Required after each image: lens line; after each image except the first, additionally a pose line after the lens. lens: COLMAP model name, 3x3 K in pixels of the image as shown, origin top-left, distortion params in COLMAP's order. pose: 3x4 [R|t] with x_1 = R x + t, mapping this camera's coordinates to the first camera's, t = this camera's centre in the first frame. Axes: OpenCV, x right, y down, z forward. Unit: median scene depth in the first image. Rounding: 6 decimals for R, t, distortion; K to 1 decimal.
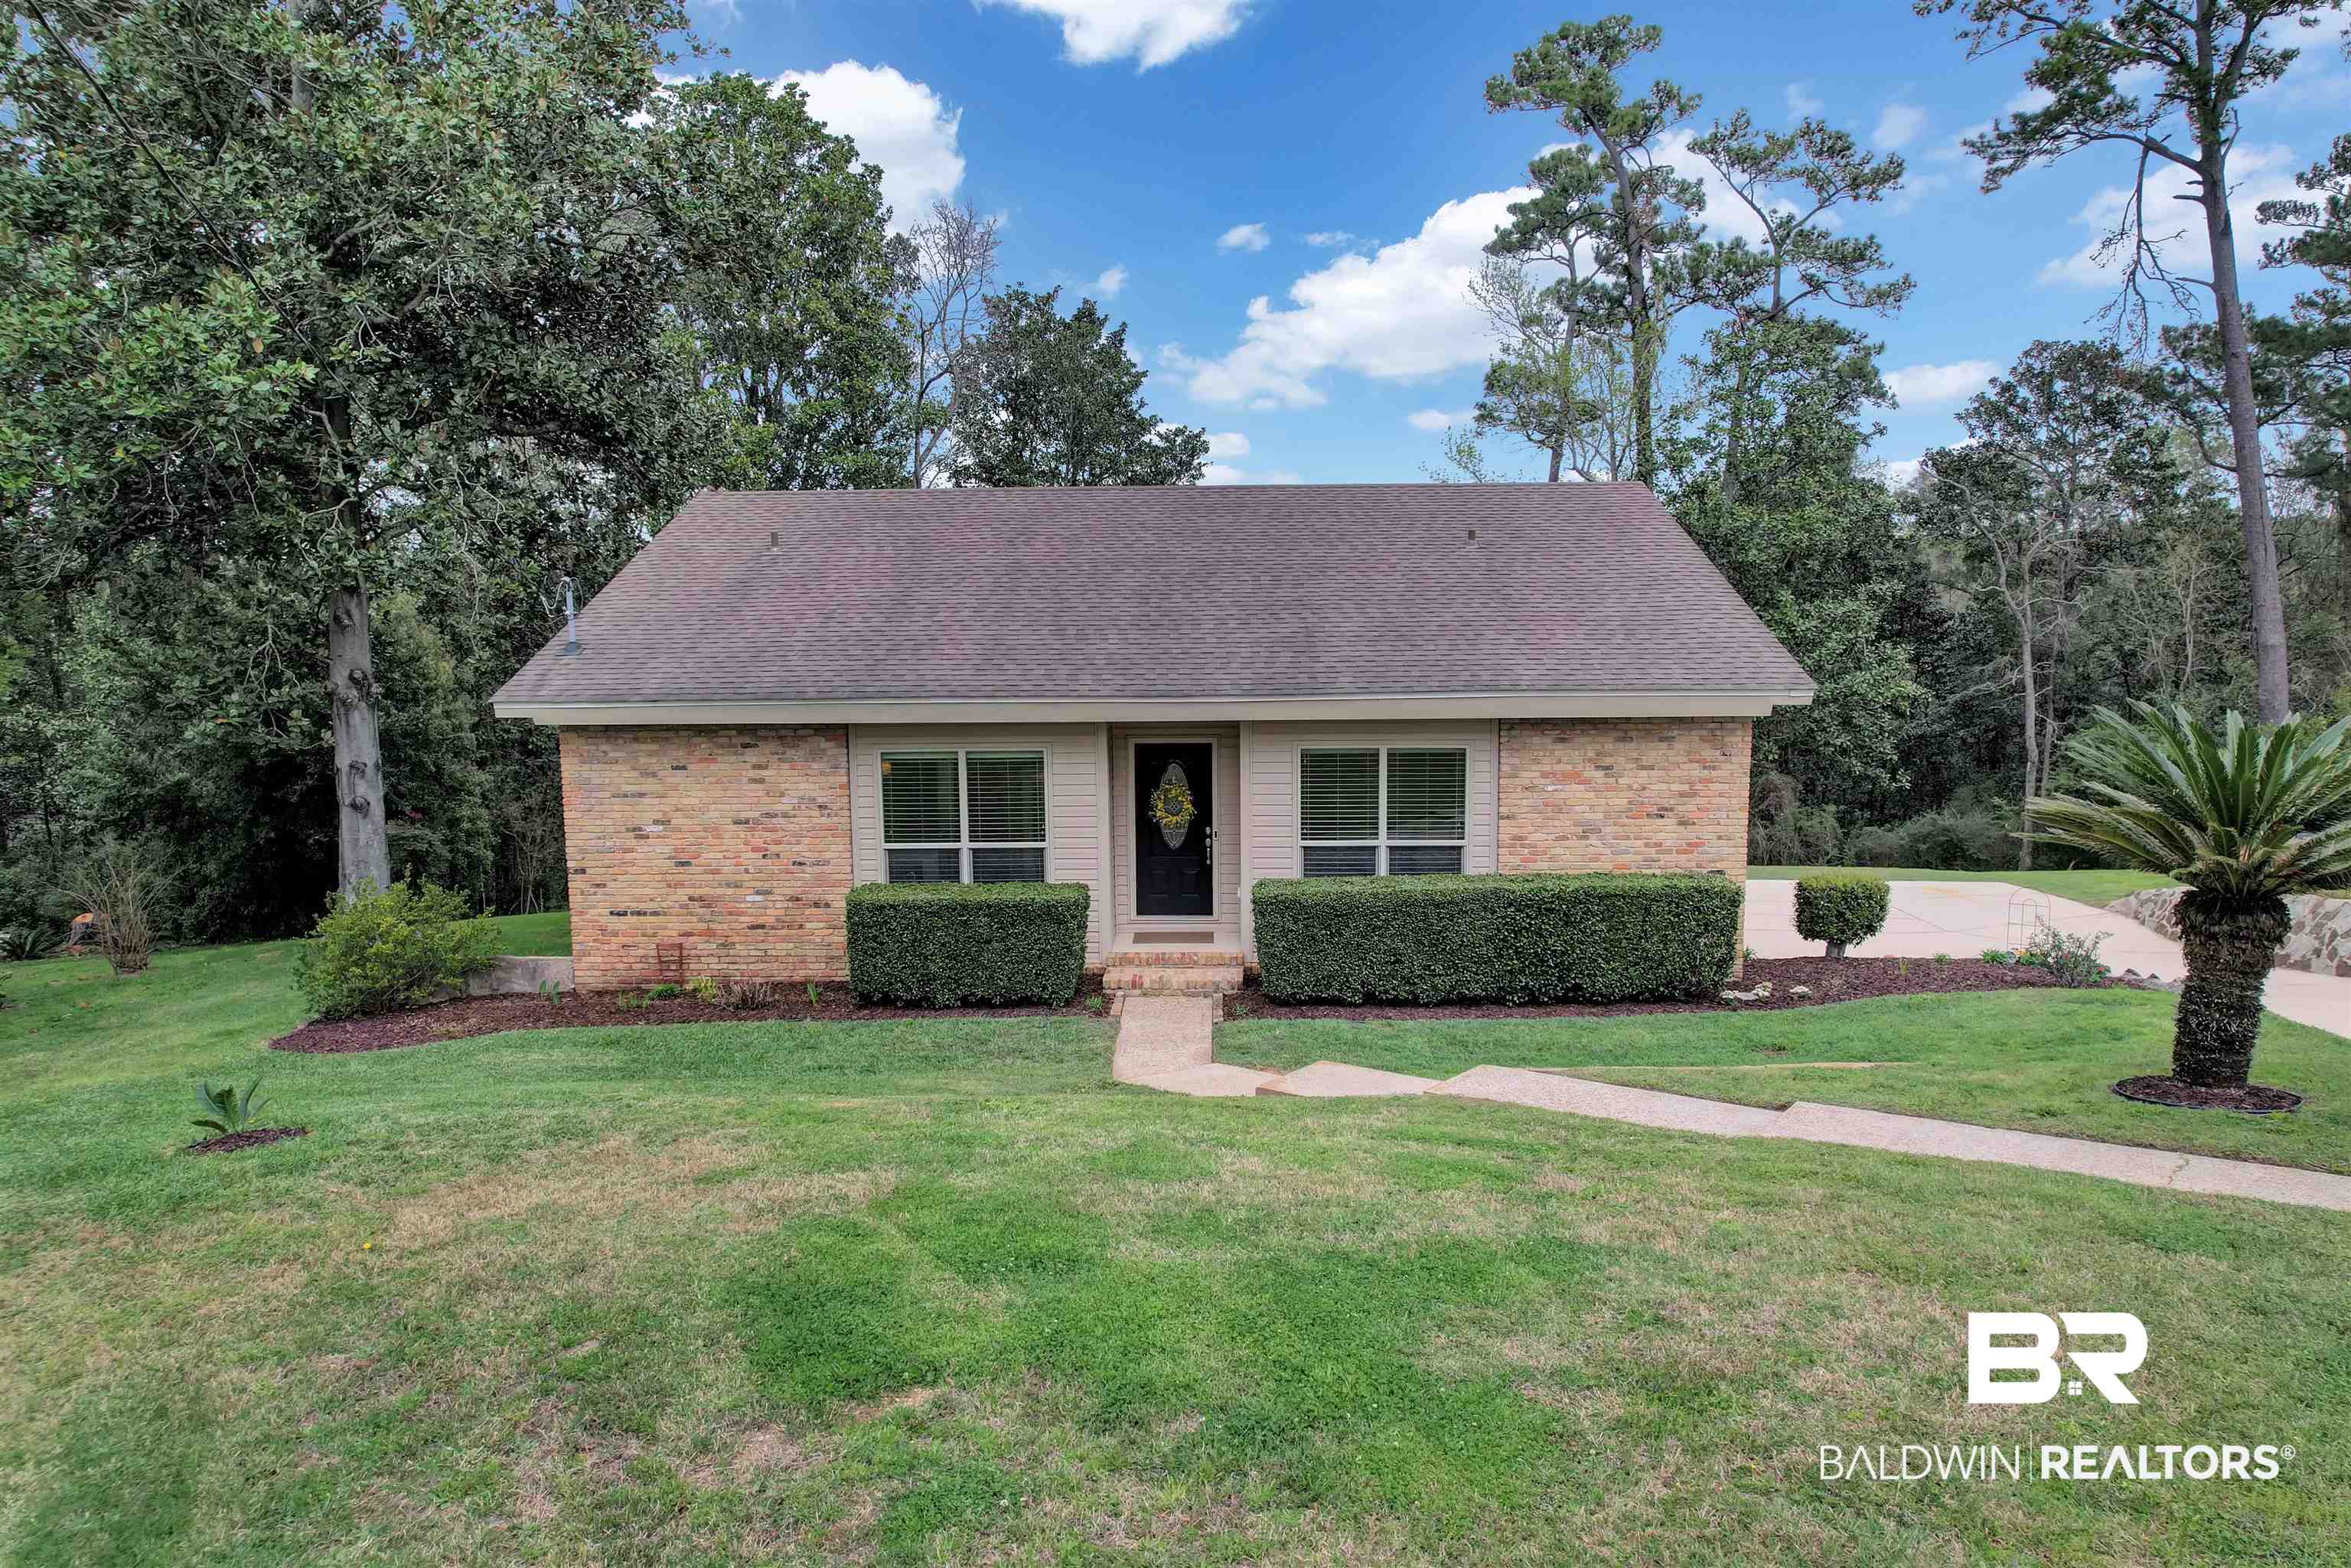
lens RADIAL K [[1518.0, 0, 1179.6], [0, 1518.0, 807.3], [0, 0, 1]] dist [-0.061251, 0.049636]
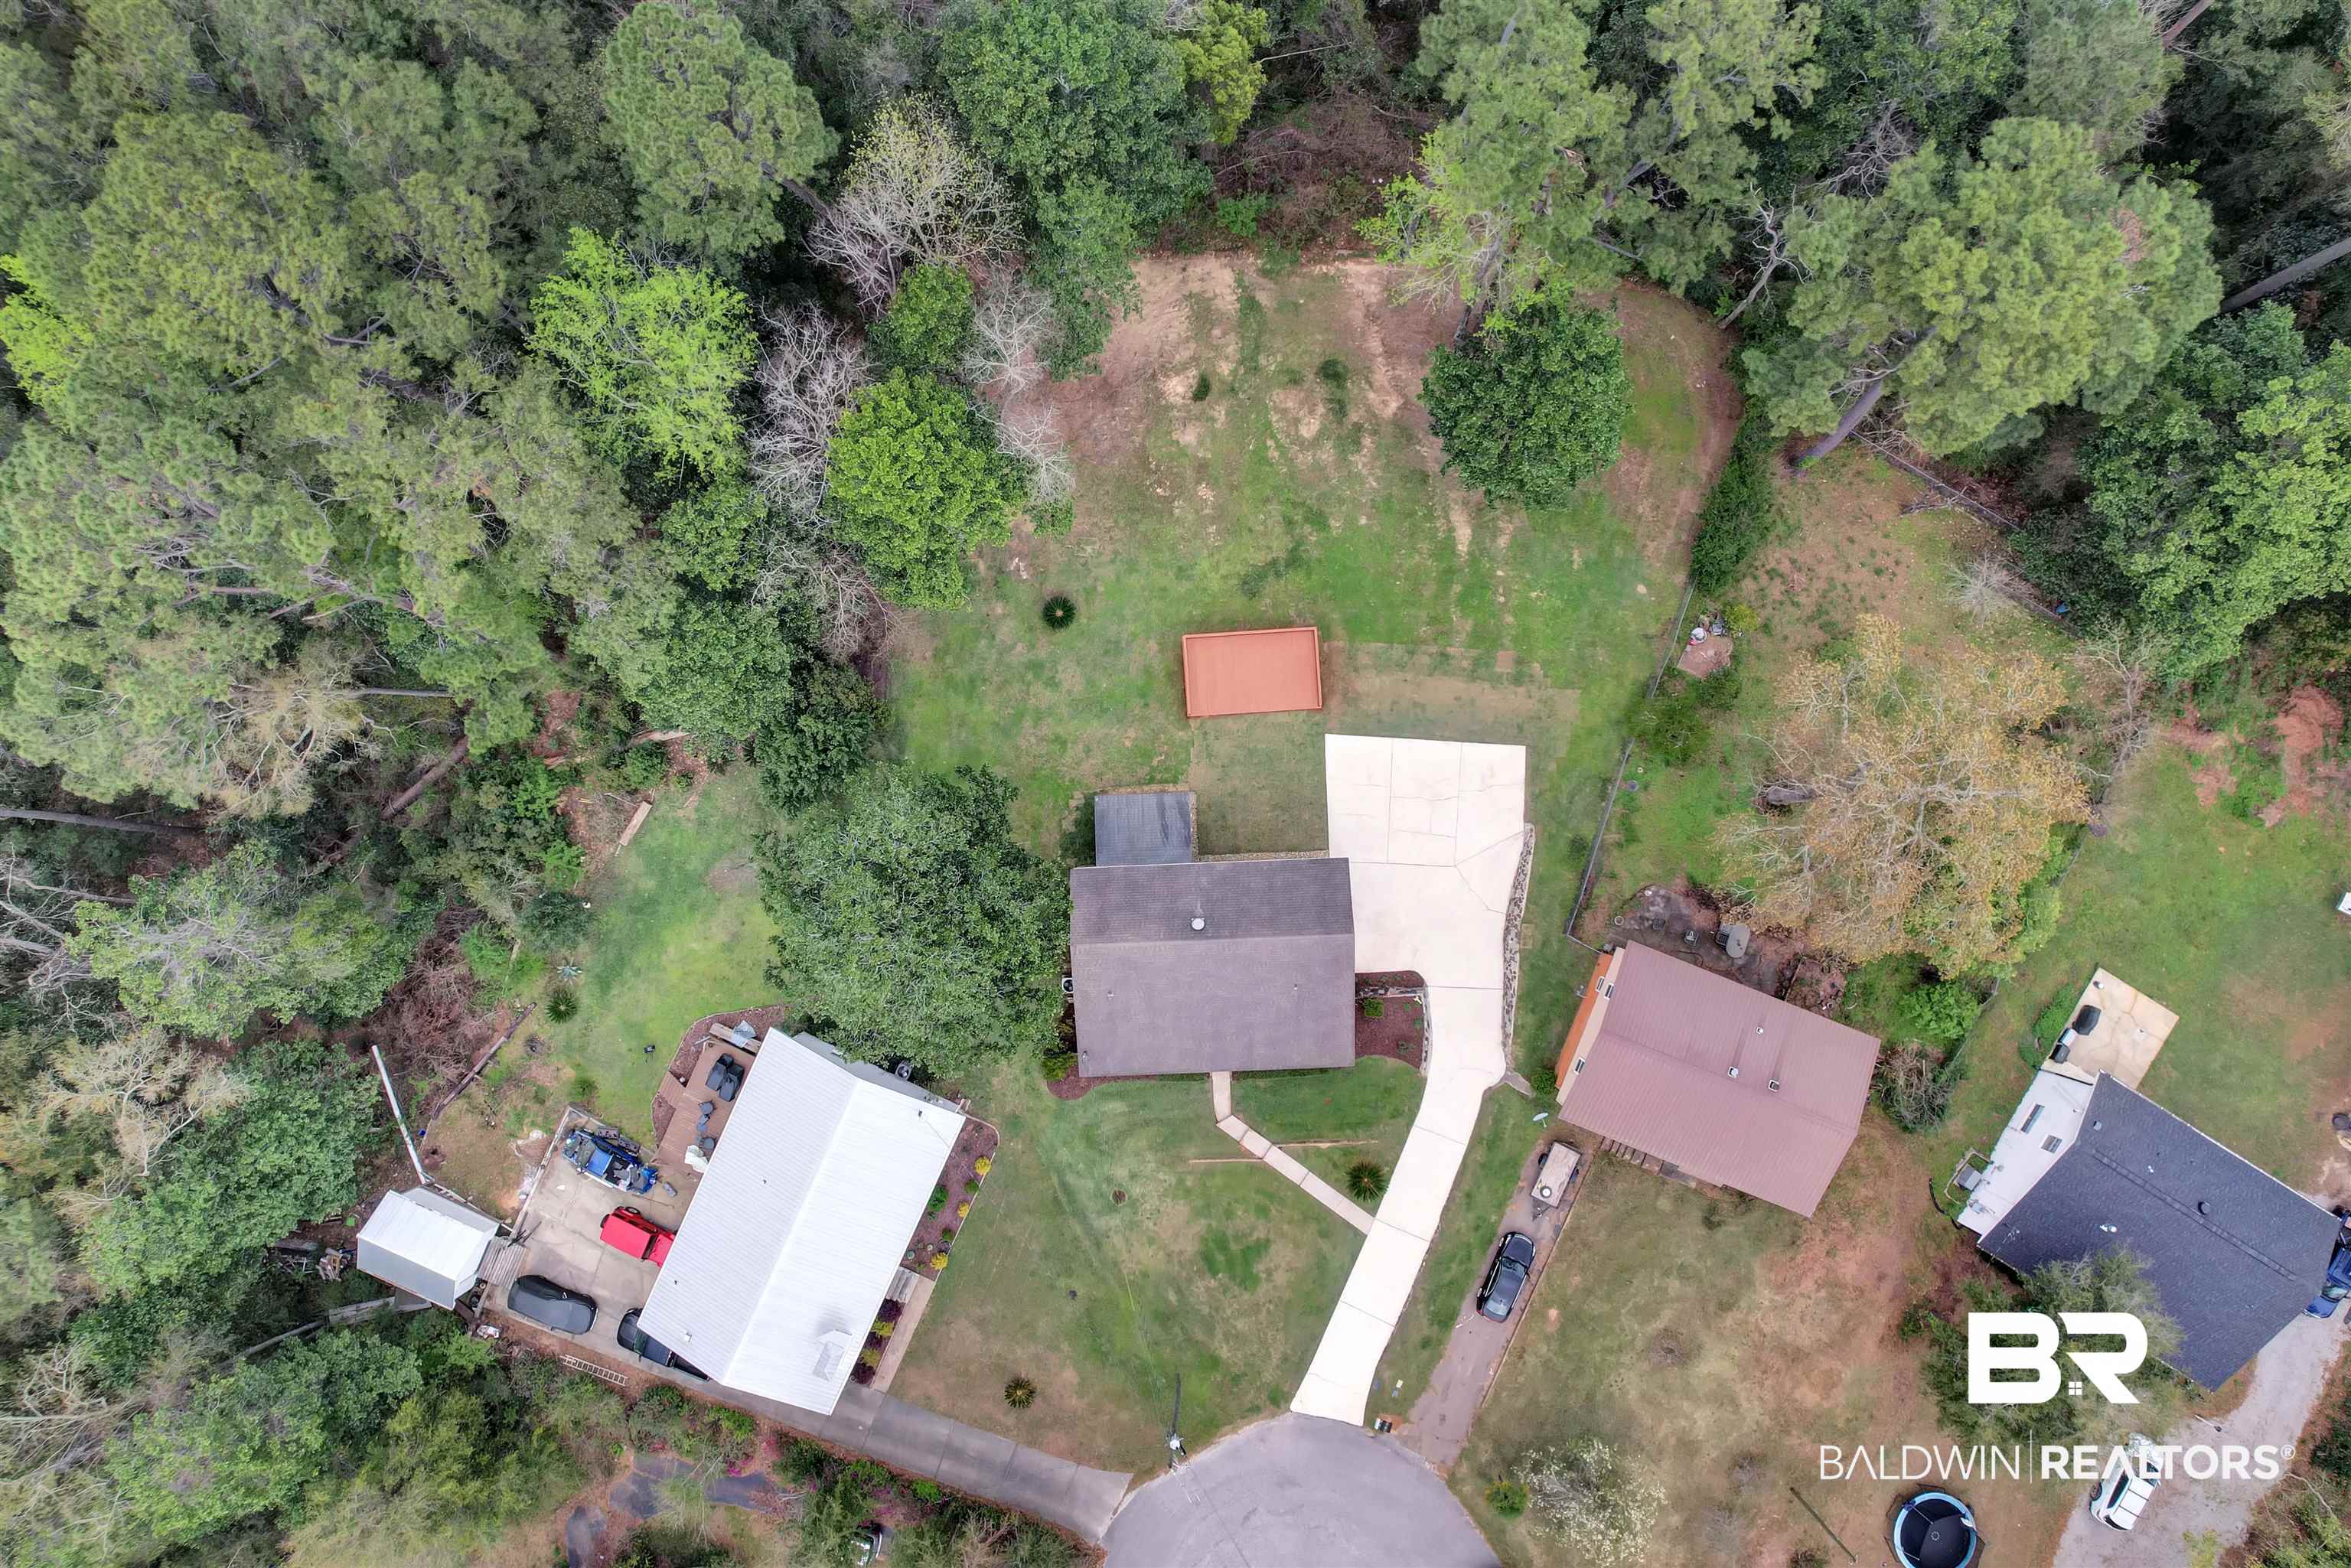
lens RADIAL K [[1518.0, 0, 1172.7], [0, 1518.0, 786.1], [0, 0, 1]] dist [-0.061251, 0.049636]
pose [[0.997374, -0.071428, -0.011982, -0.038130], [0.020314, 0.117088, 0.992914, -4.779478], [-0.069519, -0.990550, 0.118231, 1.289236]]
